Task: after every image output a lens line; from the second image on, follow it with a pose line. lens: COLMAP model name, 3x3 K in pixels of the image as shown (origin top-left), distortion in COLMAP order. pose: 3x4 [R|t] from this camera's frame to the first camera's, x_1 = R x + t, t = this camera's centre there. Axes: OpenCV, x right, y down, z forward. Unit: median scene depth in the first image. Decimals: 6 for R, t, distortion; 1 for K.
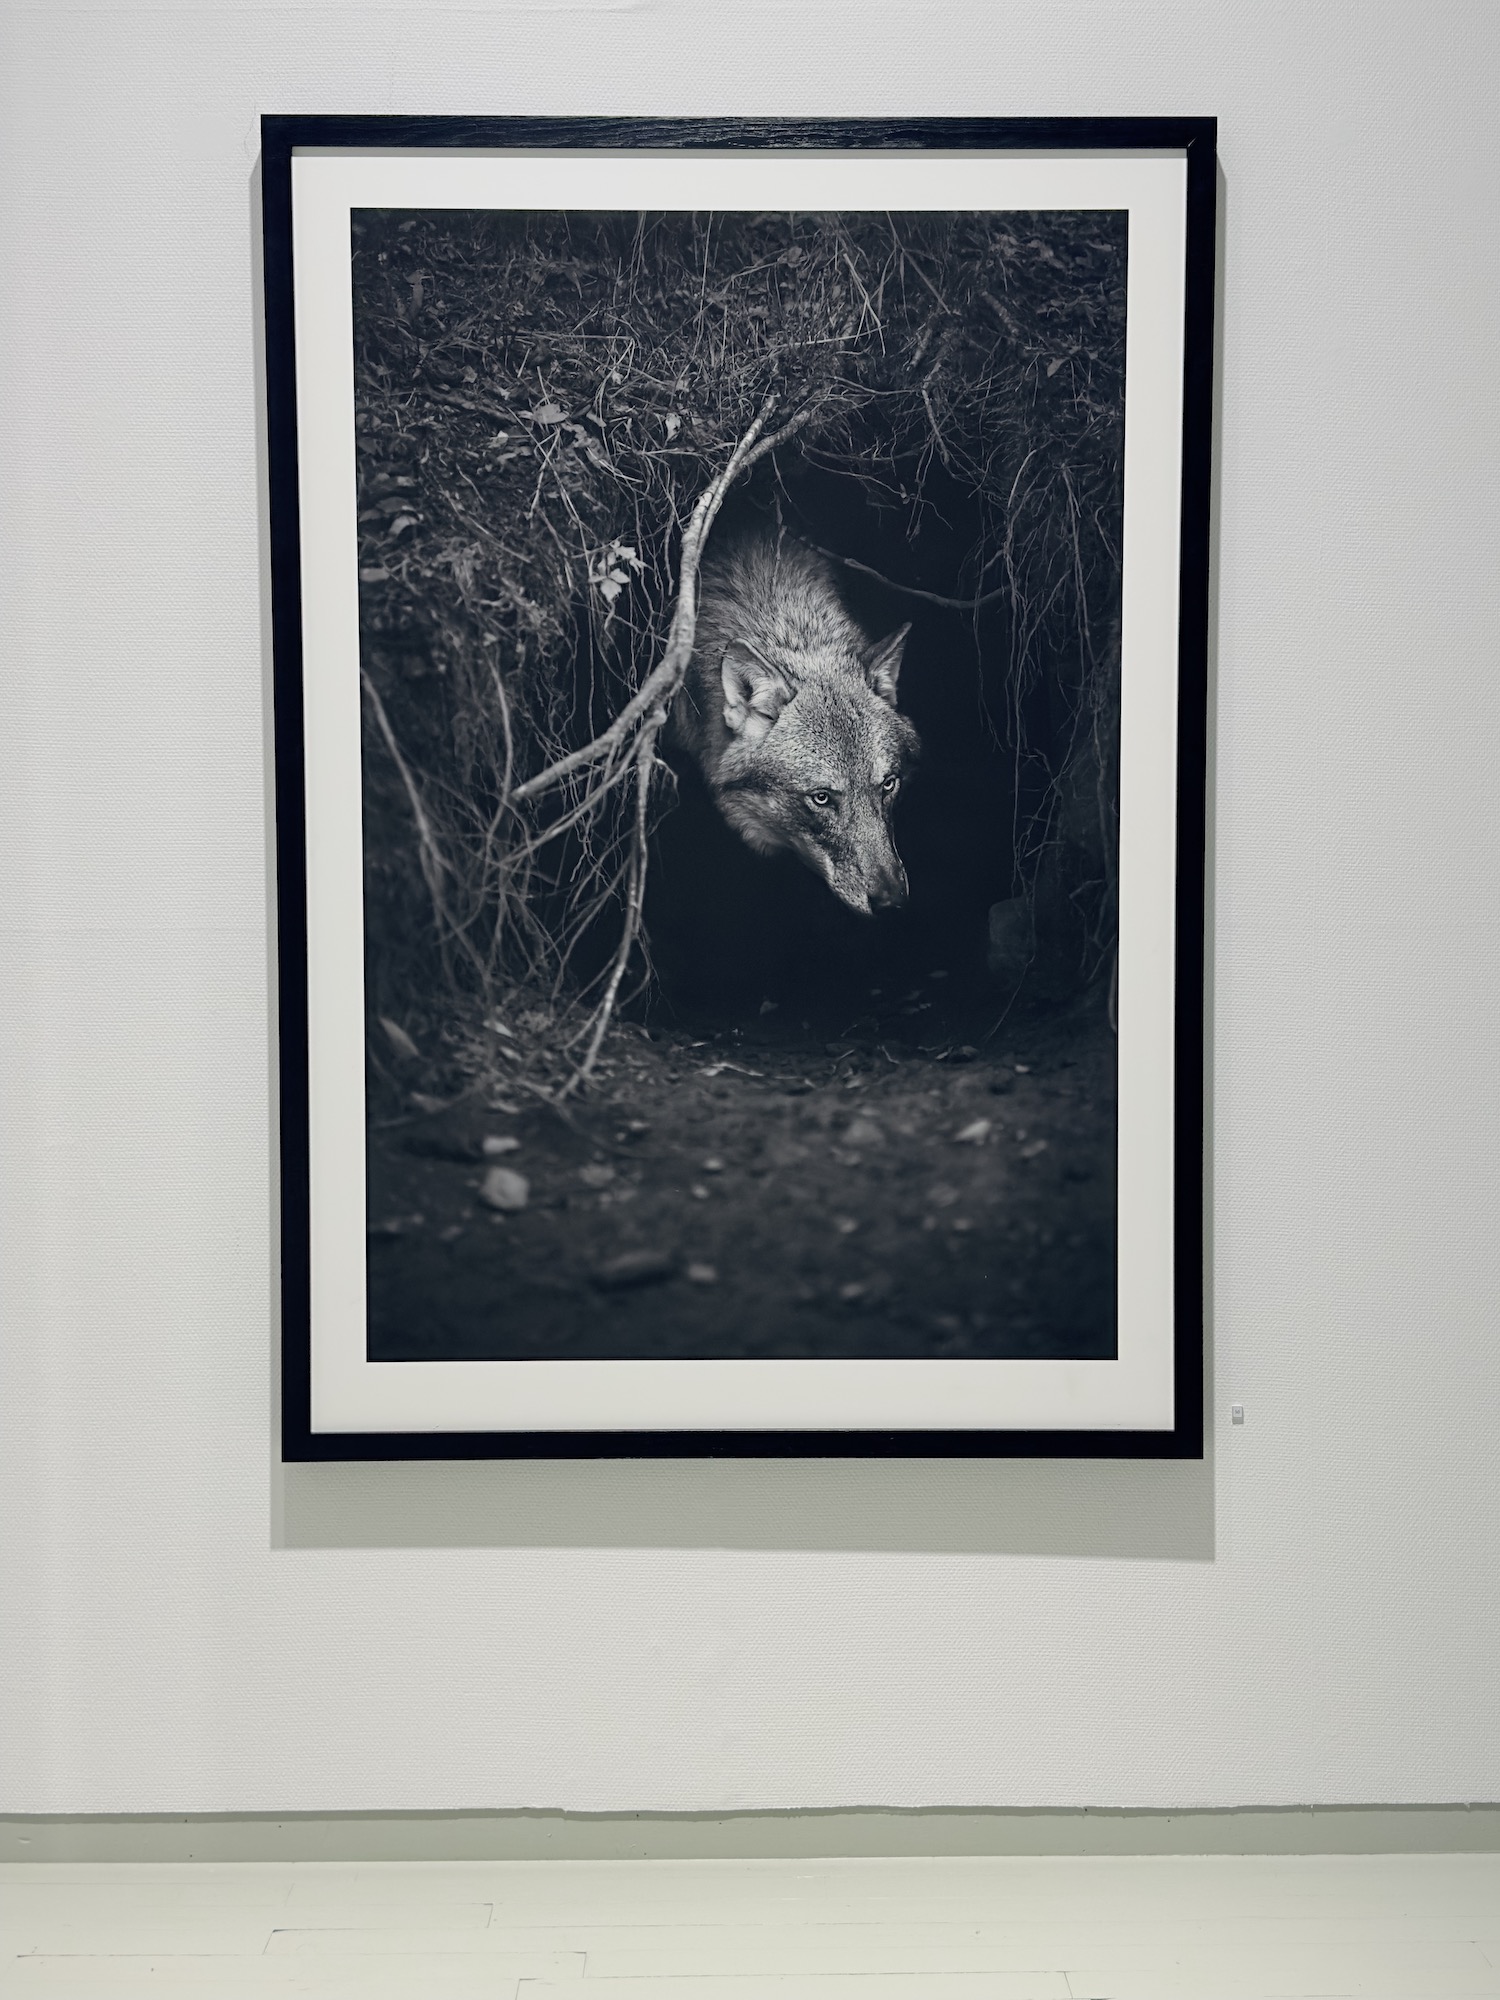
lens RADIAL K [[2358.6, 0, 751.5], [0, 2358.6, 1005.2], [0, 0, 1]] dist [0.154700, 0.000000]
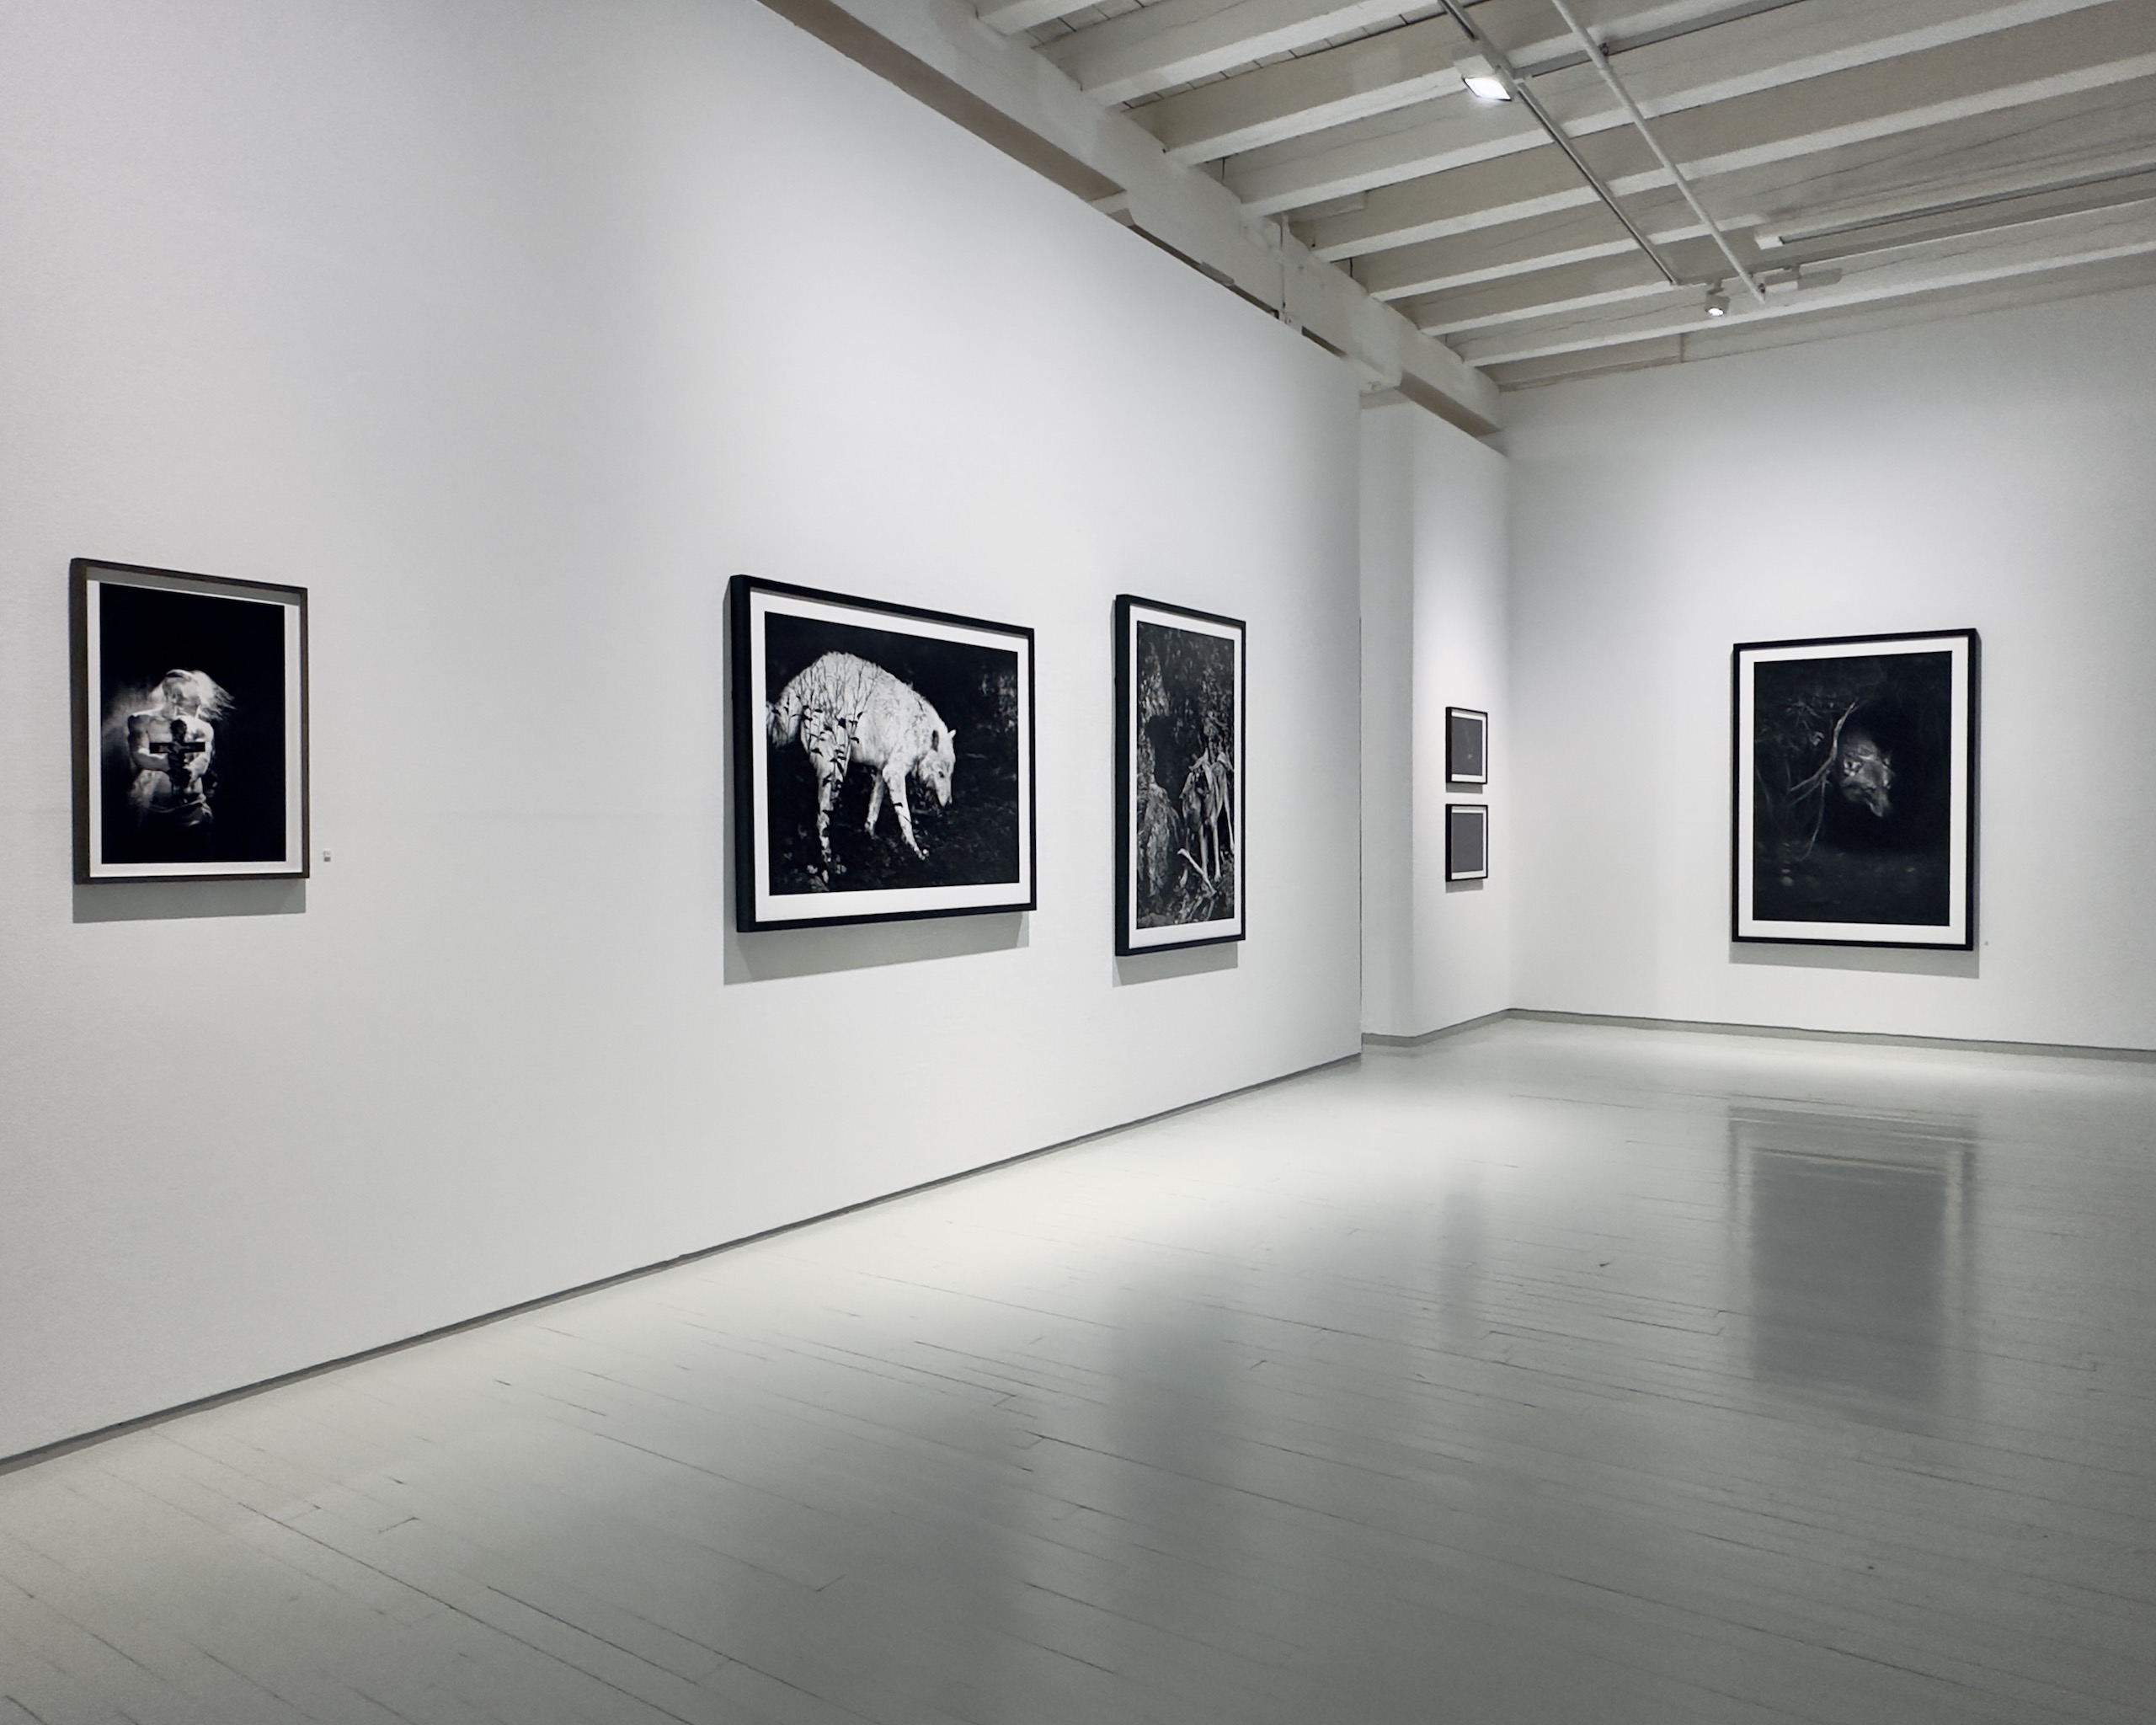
lens RADIAL K [[1583.3, 0, 1082.5], [0, 1583.3, 846.2], [0, 0, 1]] dist [0.007067, 0.022828]
pose [[0.833043, 0.007441, -0.553158, 0.428431], [-0.026105, 0.999324, -0.025871, 0.122606], [0.552592, 0.035992, 0.832674, -2.135107]]
